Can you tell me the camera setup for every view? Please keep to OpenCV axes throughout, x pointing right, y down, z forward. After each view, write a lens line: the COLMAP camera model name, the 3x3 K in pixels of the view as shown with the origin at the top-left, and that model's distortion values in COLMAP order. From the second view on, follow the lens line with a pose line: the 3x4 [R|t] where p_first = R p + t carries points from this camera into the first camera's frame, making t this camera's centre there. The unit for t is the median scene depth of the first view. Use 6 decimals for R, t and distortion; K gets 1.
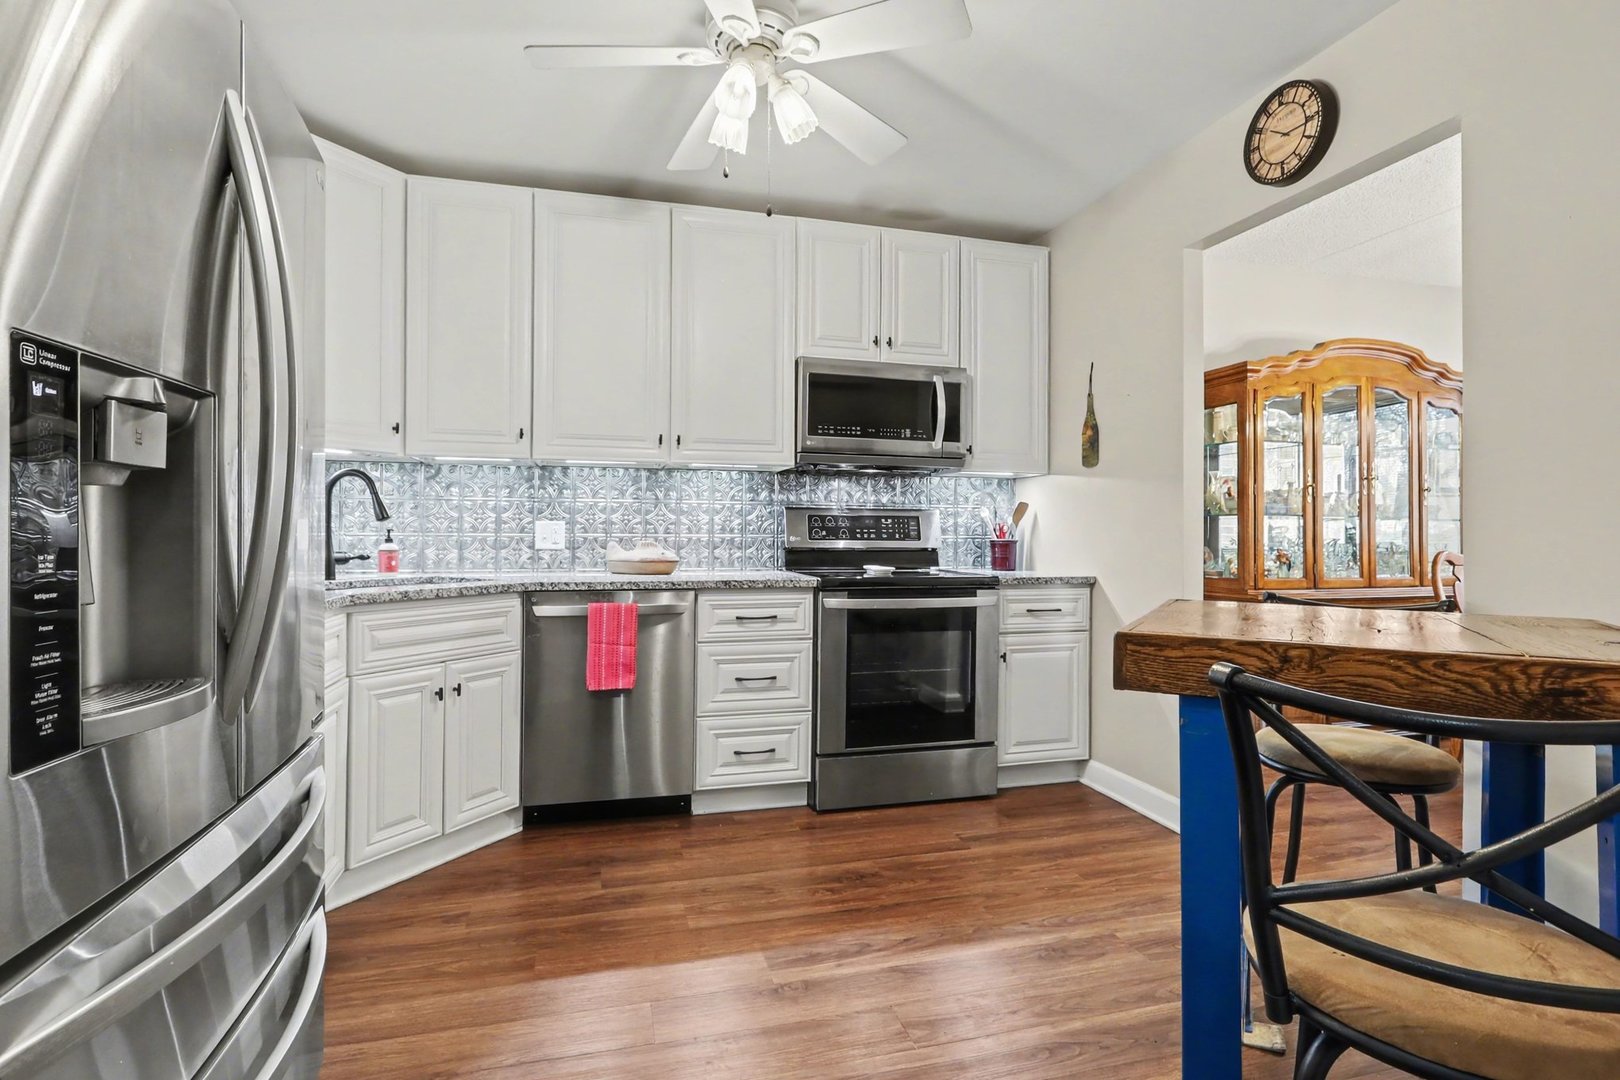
lens RADIAL K [[766.6, 0, 801.5], [0, 766.6, 534.6], [0, 0, 1]] dist [-0.004941, -0.001372]
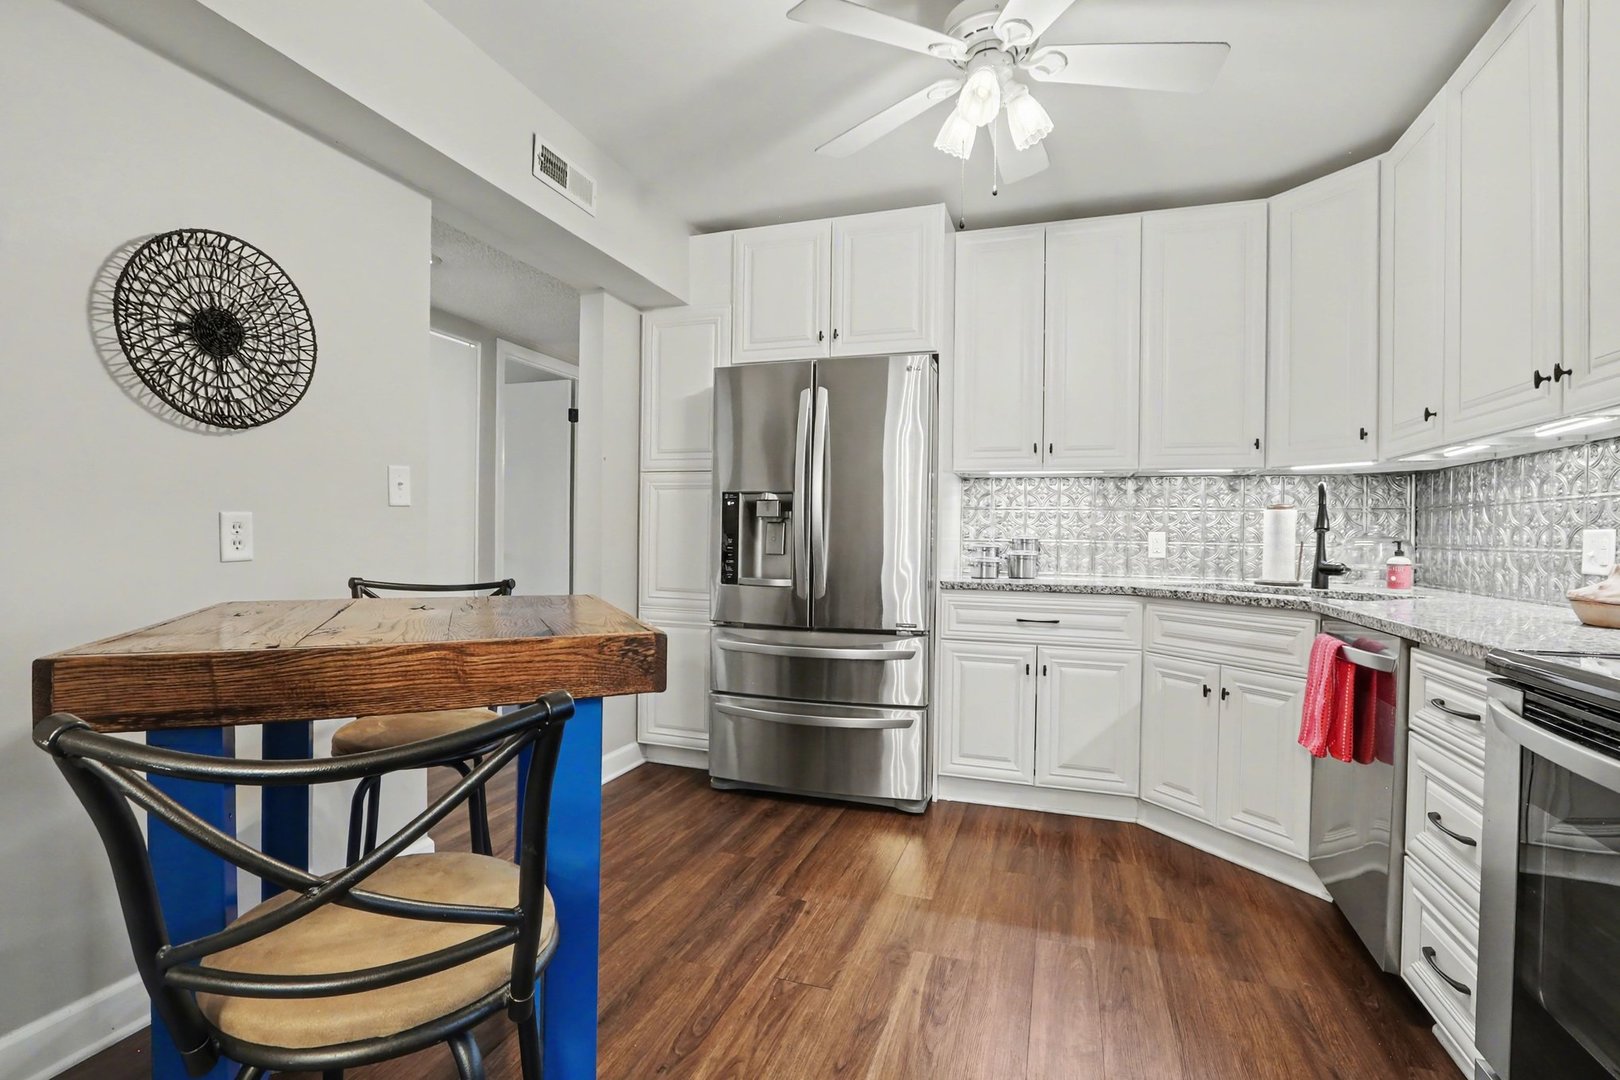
lens RADIAL K [[766.6, 0, 806.7], [0, 766.6, 536.6], [0, 0, 1]] dist [-0.004941, -0.001372]
pose [[-0.553694, -0.007641, -0.832685, 0.728764], [-0.017792, 0.999838, 0.002657, -0.002306], [0.832530, 0.016287, -0.553740, 1.111460]]
